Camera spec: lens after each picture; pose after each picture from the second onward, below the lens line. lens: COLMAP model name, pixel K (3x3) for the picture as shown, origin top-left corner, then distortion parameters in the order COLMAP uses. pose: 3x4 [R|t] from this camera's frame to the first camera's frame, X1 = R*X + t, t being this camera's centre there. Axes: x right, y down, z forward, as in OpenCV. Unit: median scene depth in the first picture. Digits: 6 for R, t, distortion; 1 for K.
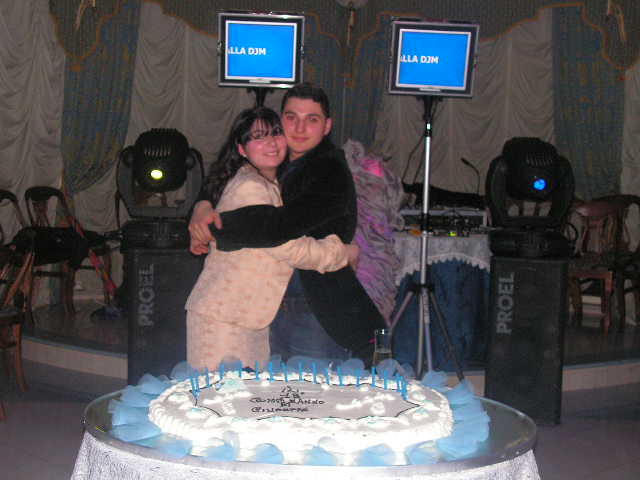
lens RADIAL K [[1004.5, 0, 320.0], [0, 1004.5, 240.0], [0, 0, 1]] dist [0.133495, 0.139402]
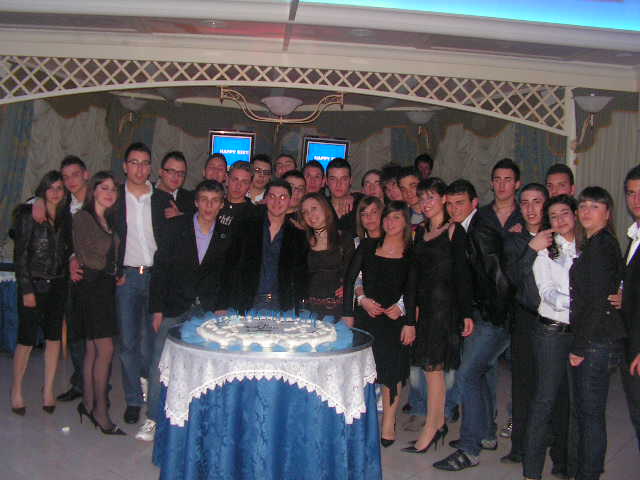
lens RADIAL K [[668.6, 0, 320.0], [0, 668.6, 240.0], [0, 0, 1]] dist [-0.153911, 0.003196]
pose [[0.993863, 0.010863, 0.110081, -0.030016], [-0.007646, 0.999532, -0.029604, 0.006001], [-0.110351, 0.028581, 0.993482, -0.198805]]
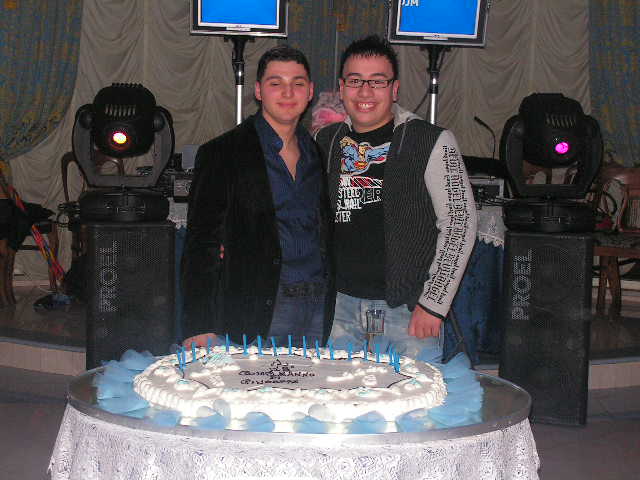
lens RADIAL K [[1281.0, 0, 320.0], [0, 1281.0, 240.0], [0, 0, 1]] dist [0.364875, 0.090194]
pose [[0.999948, -0.002500, 0.009913, -0.001272], [0.002325, 0.999842, 0.017606, 0.003706], [-0.009955, -0.017582, 0.999796, -0.109729]]
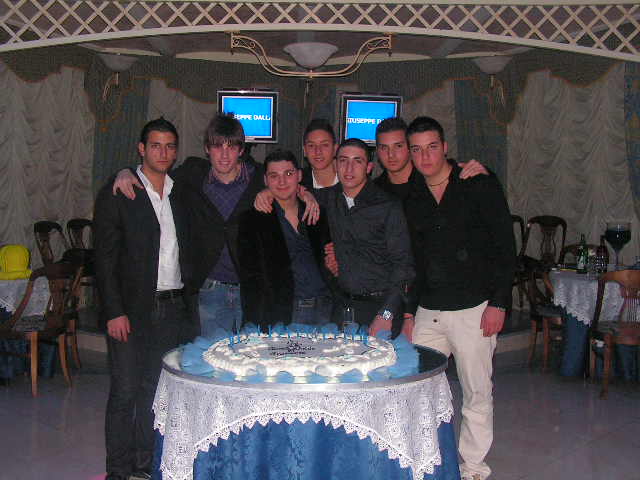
lens RADIAL K [[820.1, 0, 320.0], [0, 820.1, 240.0], [0, 0, 1]] dist [-0.008726, 0.016388]
pose [[0.998240, -0.024503, 0.054007, -0.024071], [0.025662, 0.999453, -0.020863, 0.008125], [-0.053466, 0.022212, 0.998323, -0.127791]]
